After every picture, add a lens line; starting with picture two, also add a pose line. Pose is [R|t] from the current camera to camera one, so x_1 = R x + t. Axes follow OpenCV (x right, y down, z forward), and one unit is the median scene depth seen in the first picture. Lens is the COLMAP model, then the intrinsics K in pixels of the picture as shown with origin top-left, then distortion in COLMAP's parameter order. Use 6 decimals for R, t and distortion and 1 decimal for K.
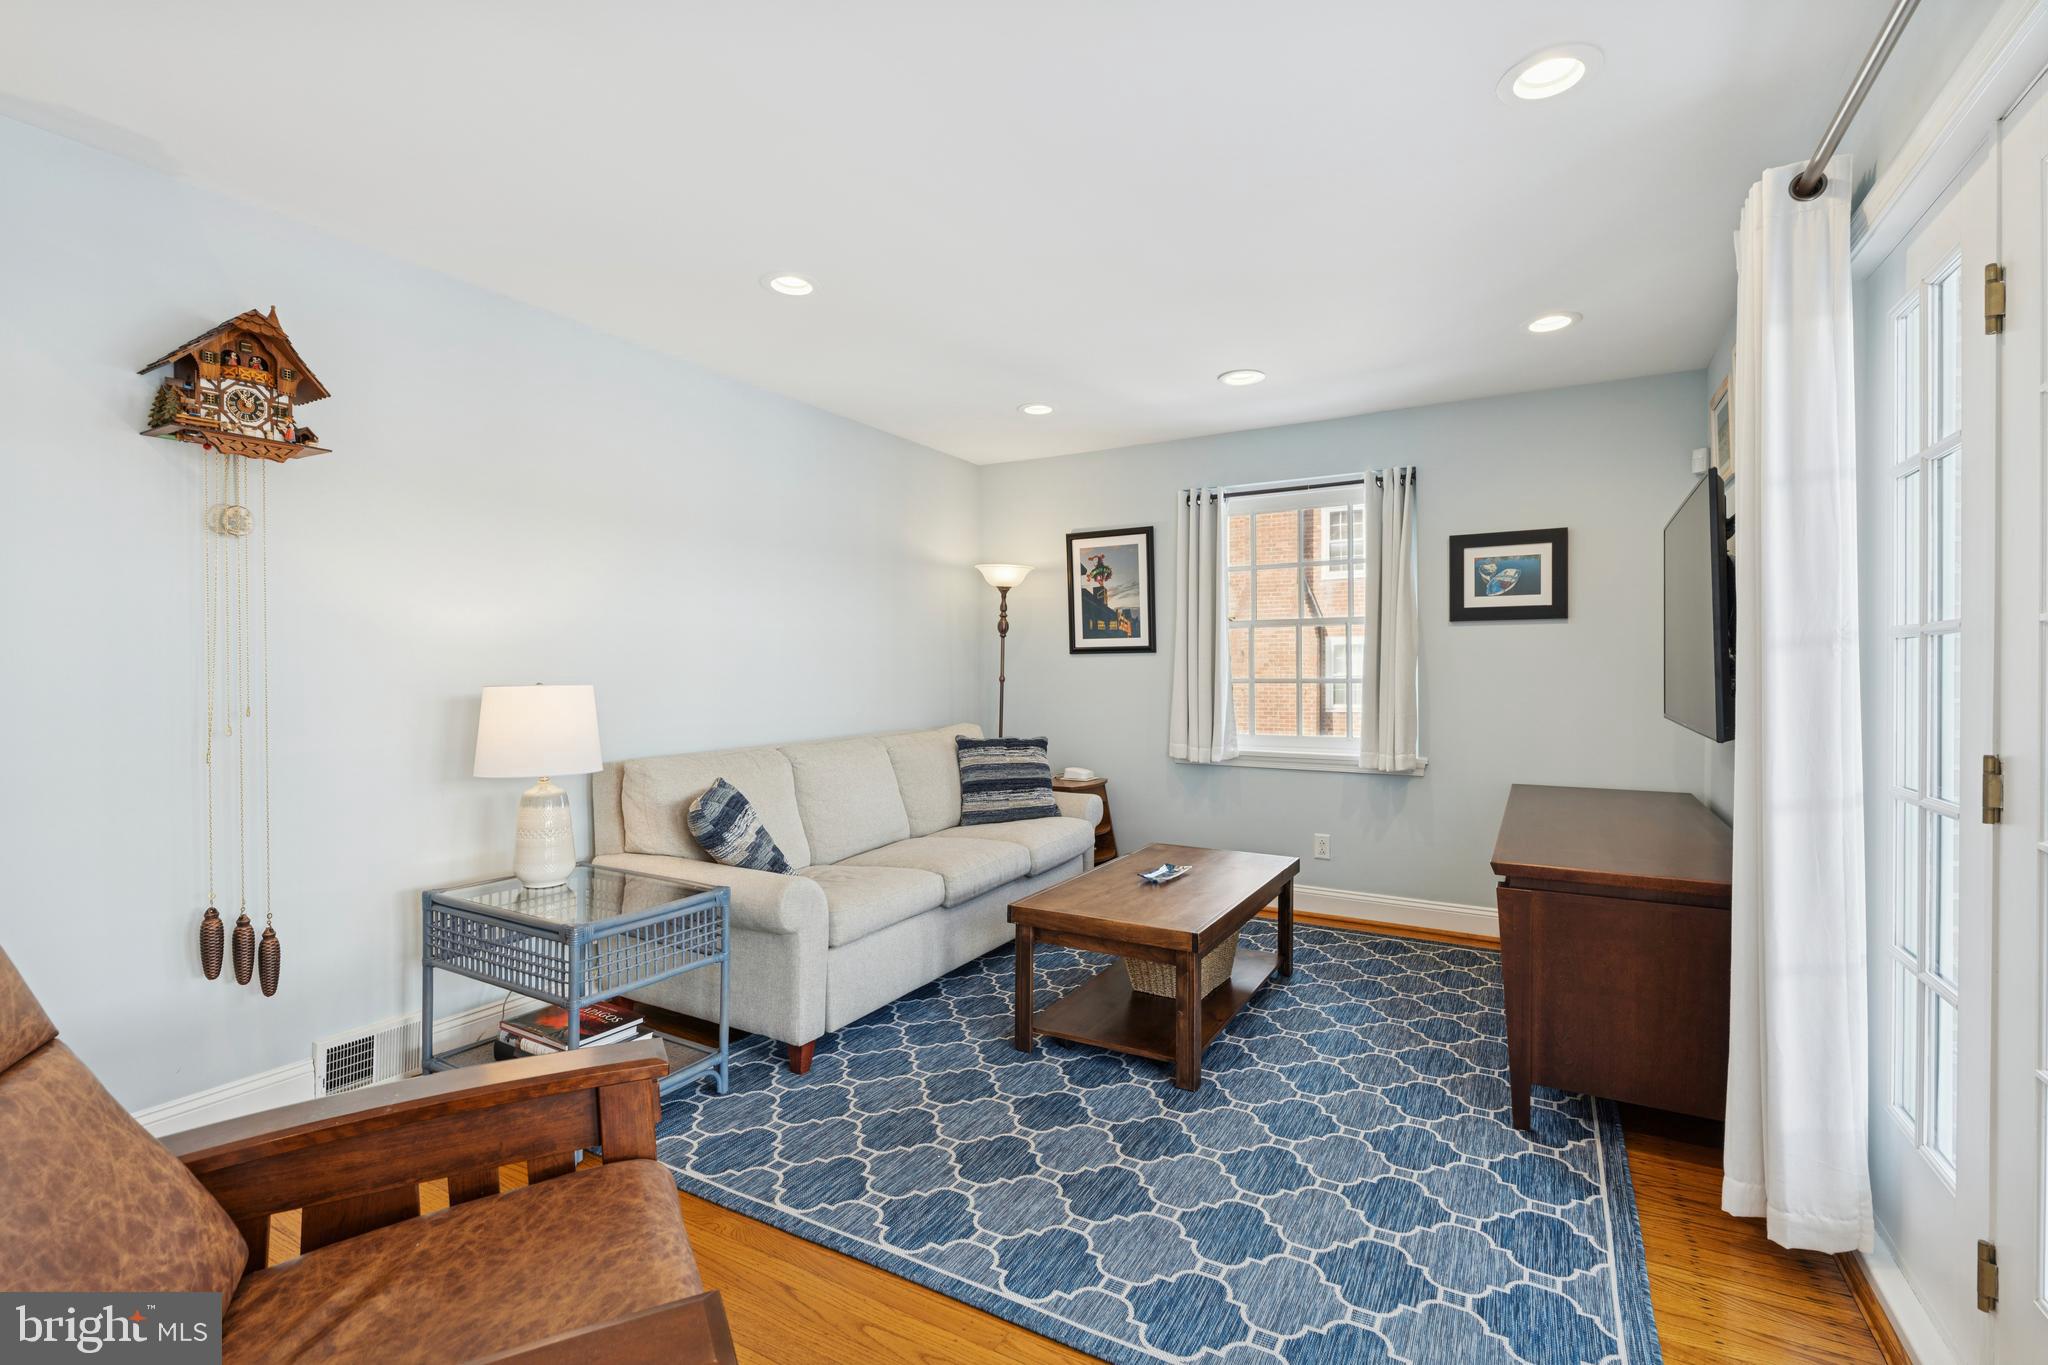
lens RADIAL K [[929.2, 0, 1022.8], [0, 929.2, 678.2], [0, 0, 1]] dist [-0.008571, 0.002460]
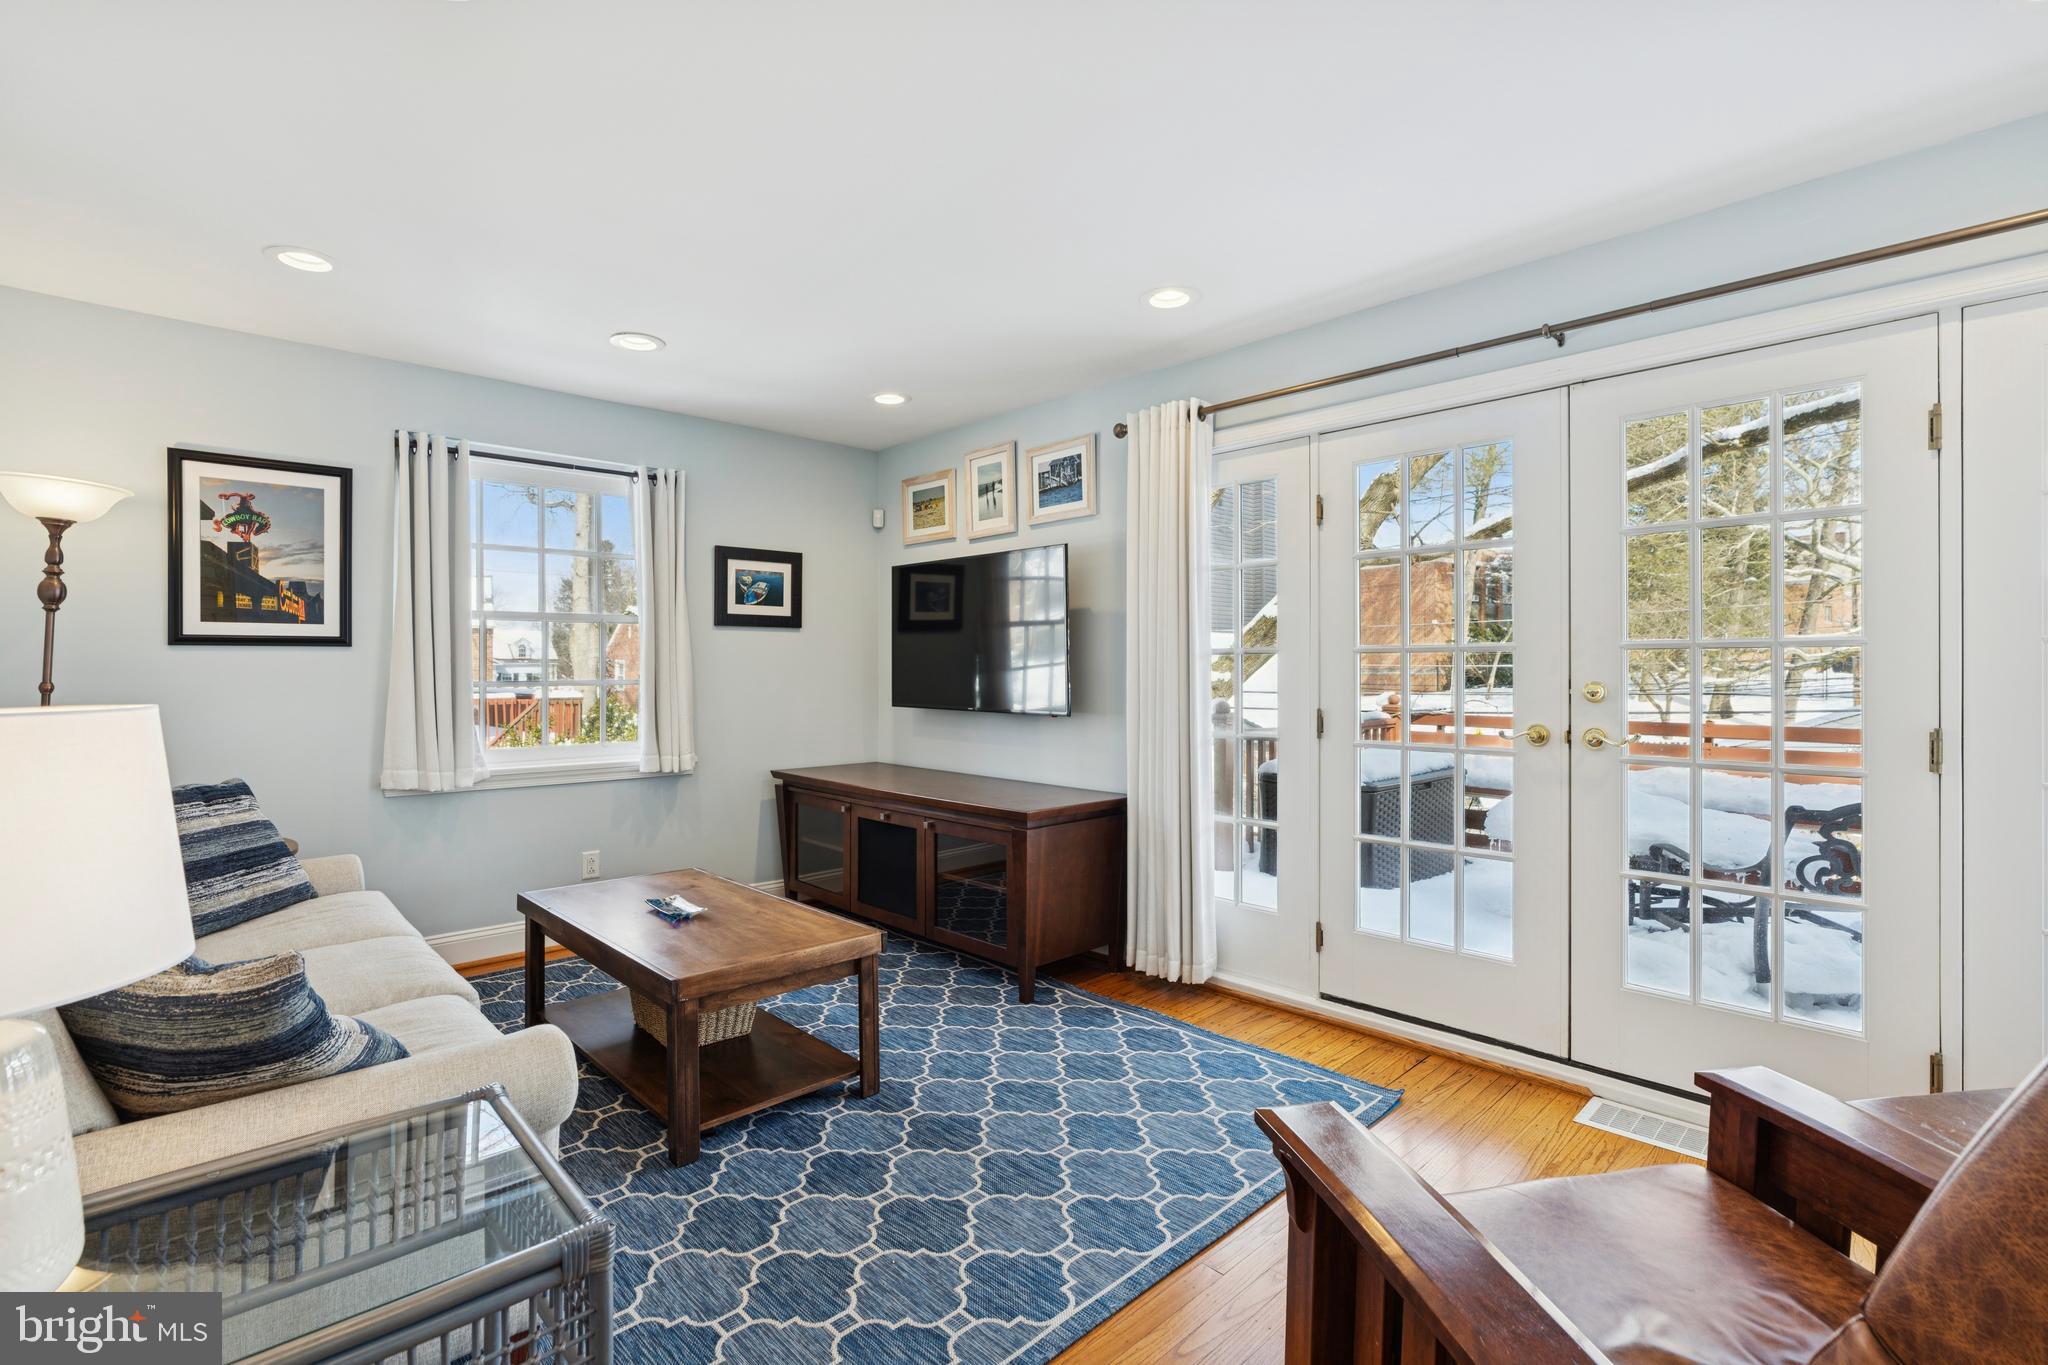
lens RADIAL K [[929.2, 0, 1026.7], [0, 929.2, 673.9], [0, 0, 1]] dist [-0.008571, 0.002460]
pose [[0.280667, -0.003295, 0.959799, -0.437780], [0.007299, 0.999973, 0.001298, -0.004023], [-0.959777, 0.006641, 0.280684, 0.336481]]
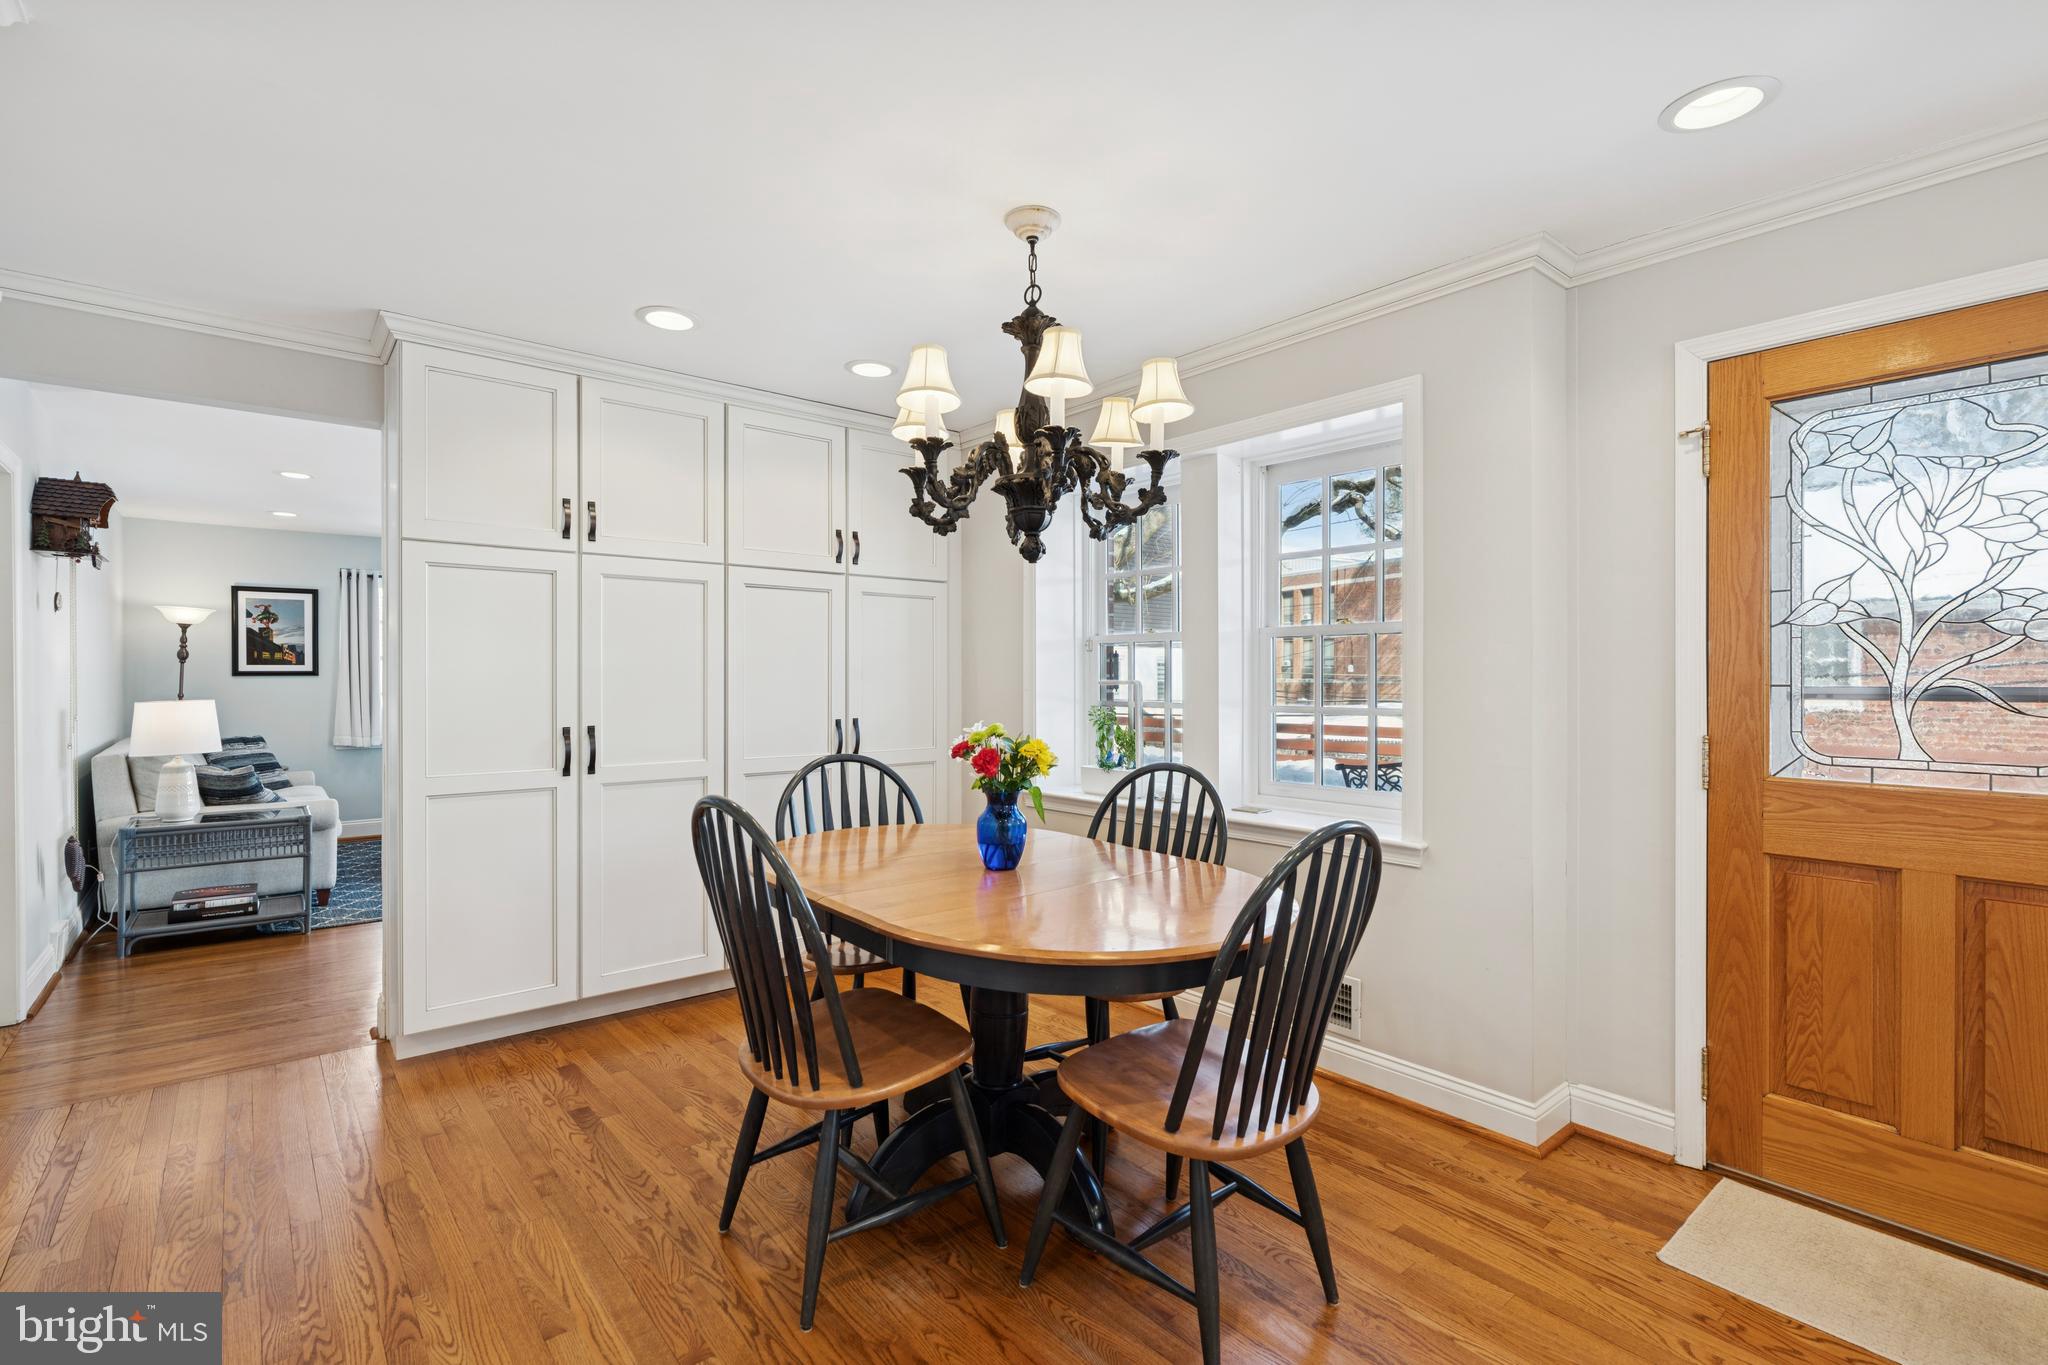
lens RADIAL K [[929.2, 0, 1030.4], [0, 929.2, 687.6], [0, 0, 1]] dist [-0.008571, 0.002460]
pose [[0.333808, -0.007770, 0.942609, -0.952890], [0.006133, 0.999963, 0.006071, -0.011813], [-0.942621, 0.003754, 0.333843, -0.605191]]
